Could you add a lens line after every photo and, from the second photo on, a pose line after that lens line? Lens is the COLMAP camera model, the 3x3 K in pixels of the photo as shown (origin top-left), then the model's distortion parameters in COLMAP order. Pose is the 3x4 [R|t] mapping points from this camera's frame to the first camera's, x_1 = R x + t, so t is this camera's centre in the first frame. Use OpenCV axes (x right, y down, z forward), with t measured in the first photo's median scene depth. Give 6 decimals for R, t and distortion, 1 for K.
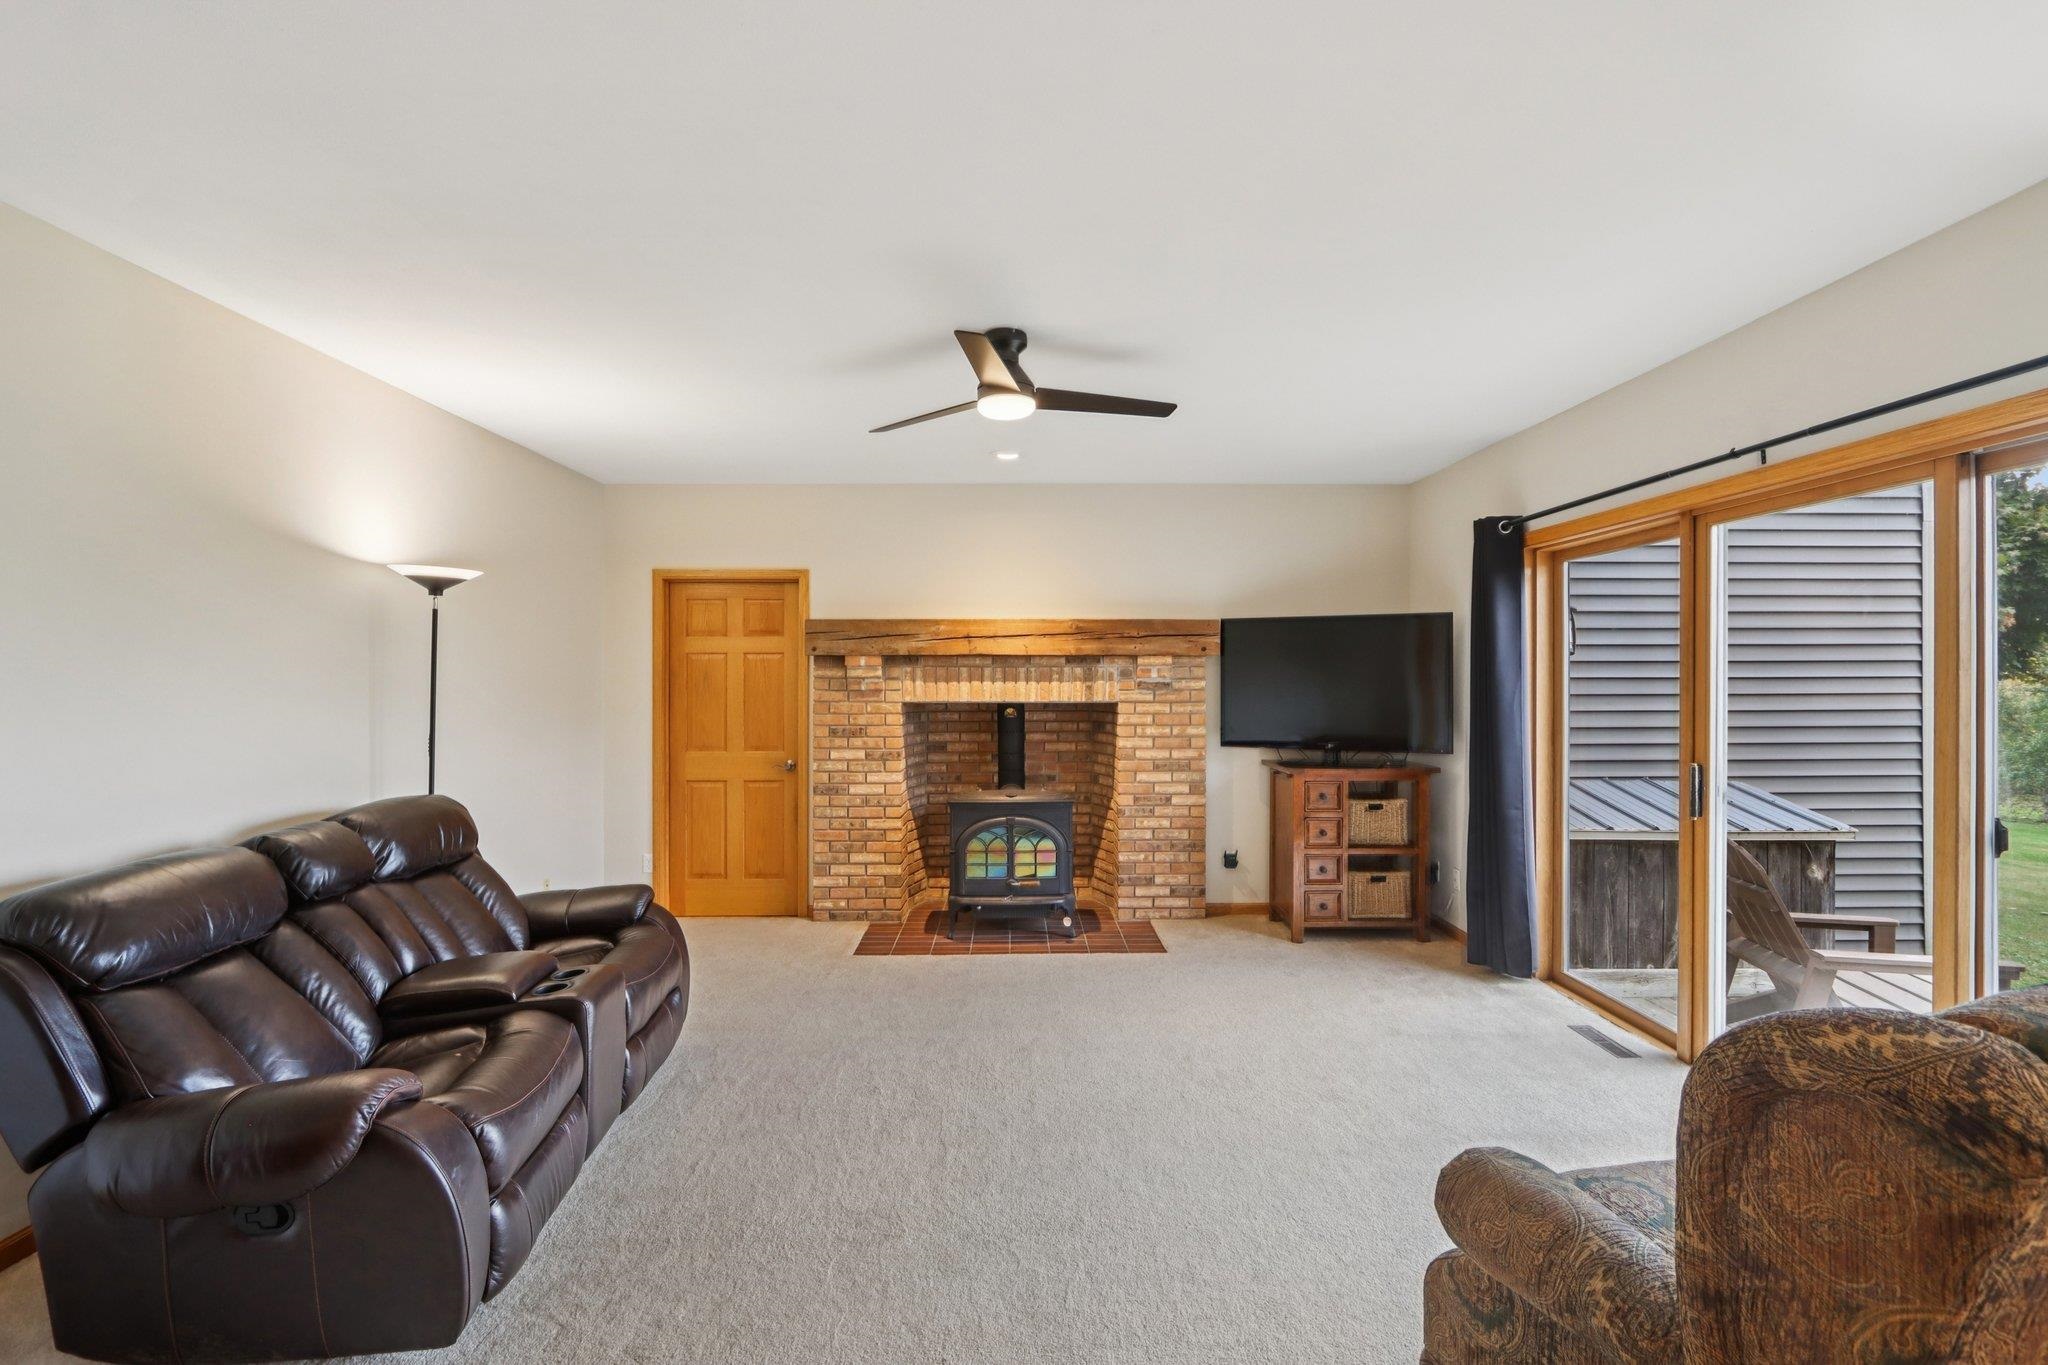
lens RADIAL K [[944.0, 0, 1031.2], [0, 944.0, 696.5], [0, 0, 1]] dist [-0.013839, 0.000200]
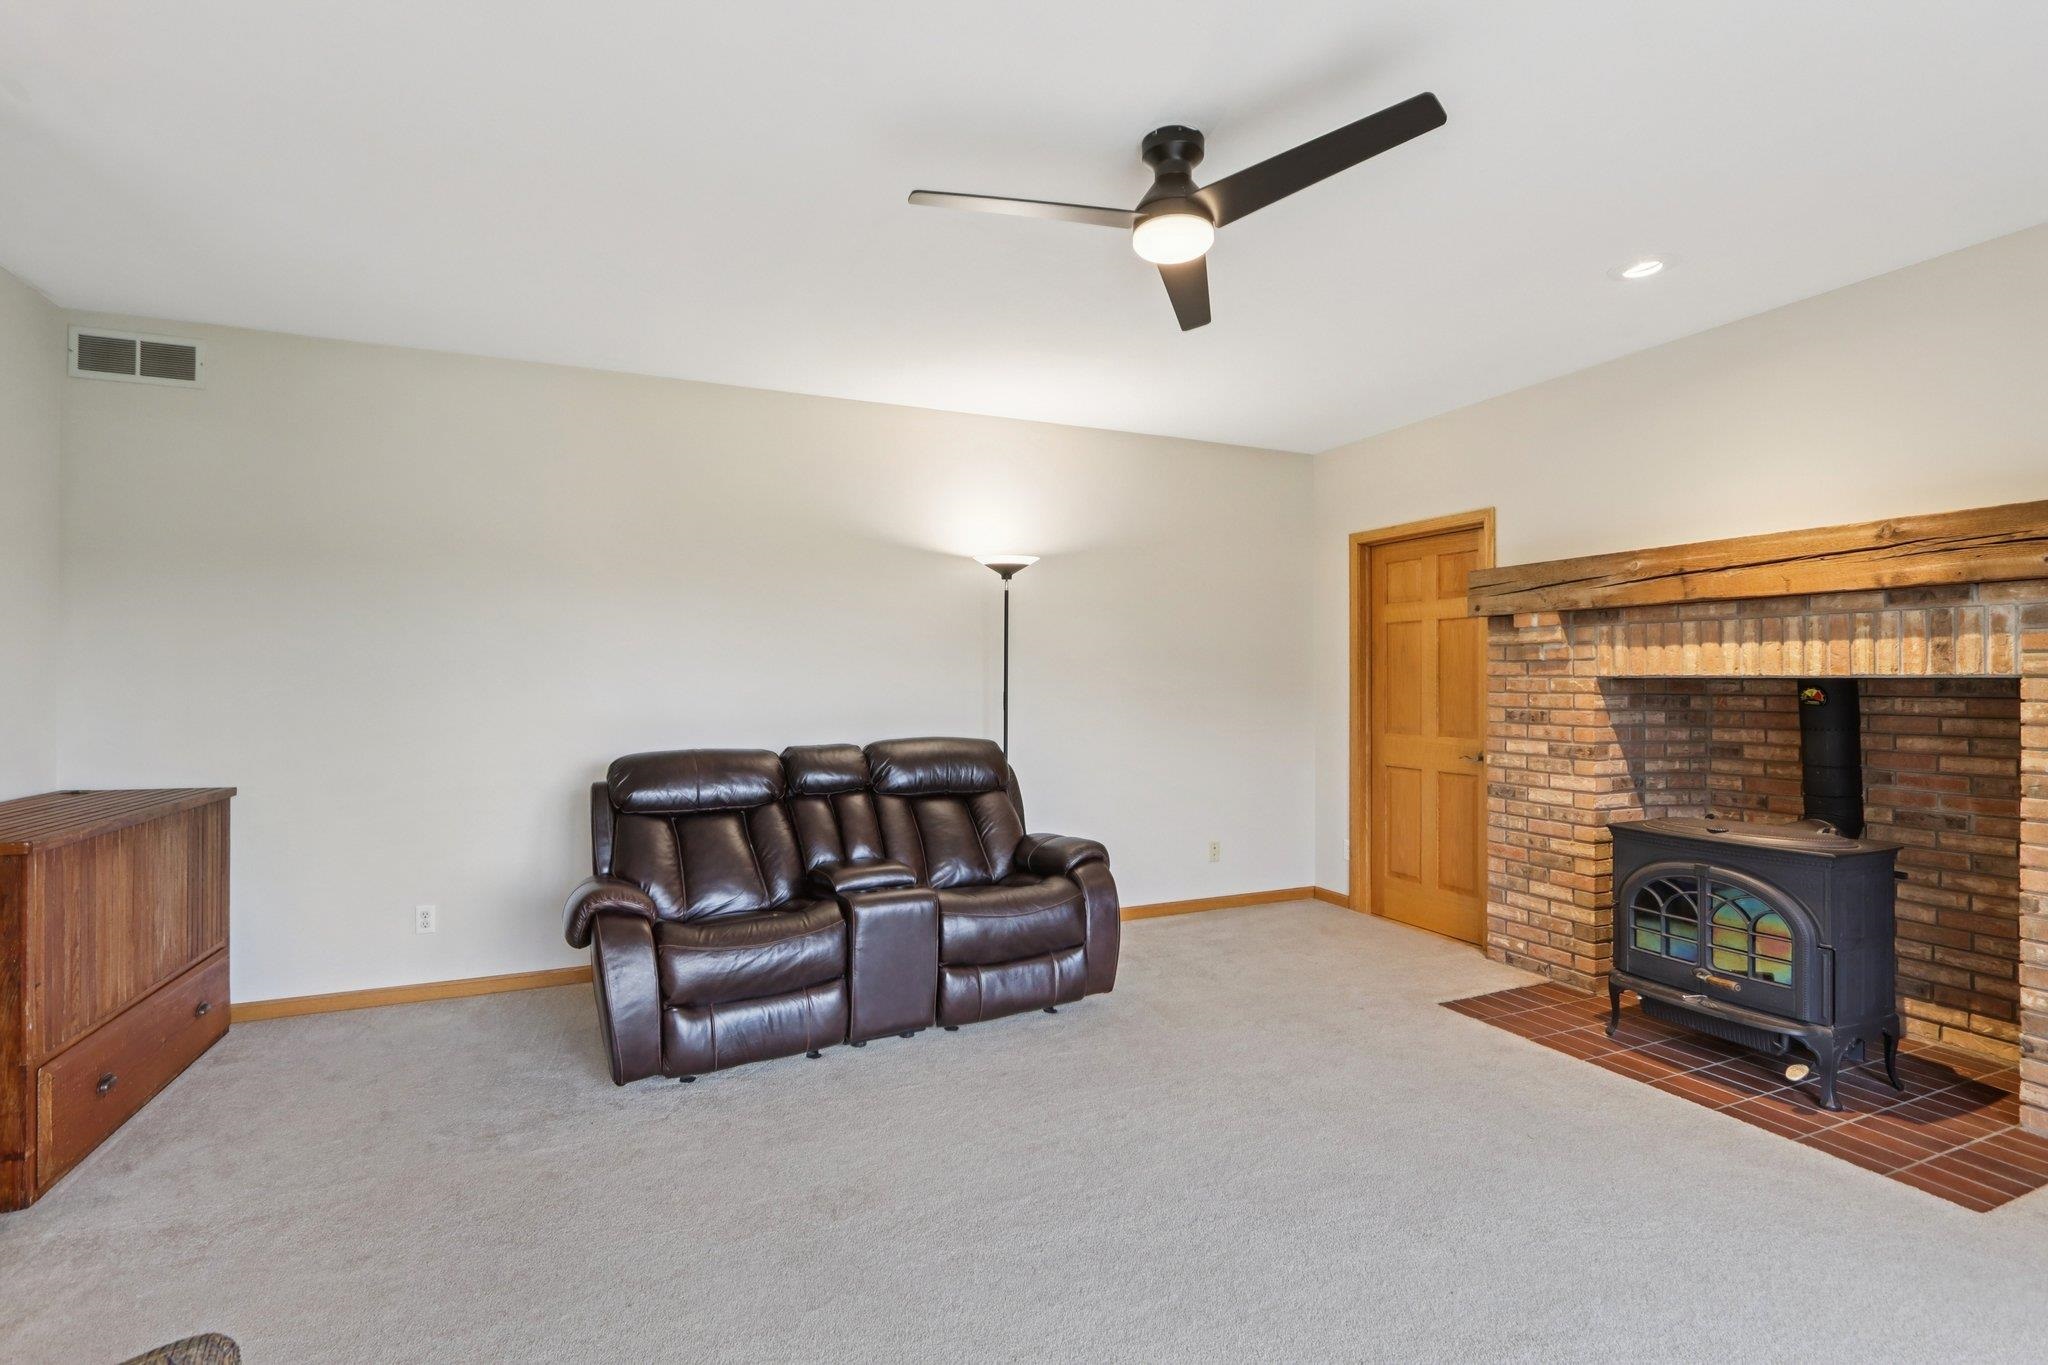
lens RADIAL K [[944.0, 0, 1031.2], [0, 944.0, 696.5], [0, 0, 1]] dist [-0.013839, 0.000200]
pose [[0.398273, 0.017115, -0.917107, 0.330206], [-0.017879, 0.999781, 0.010893, 0.020426], [0.917093, 0.012058, 0.398492, 0.343601]]
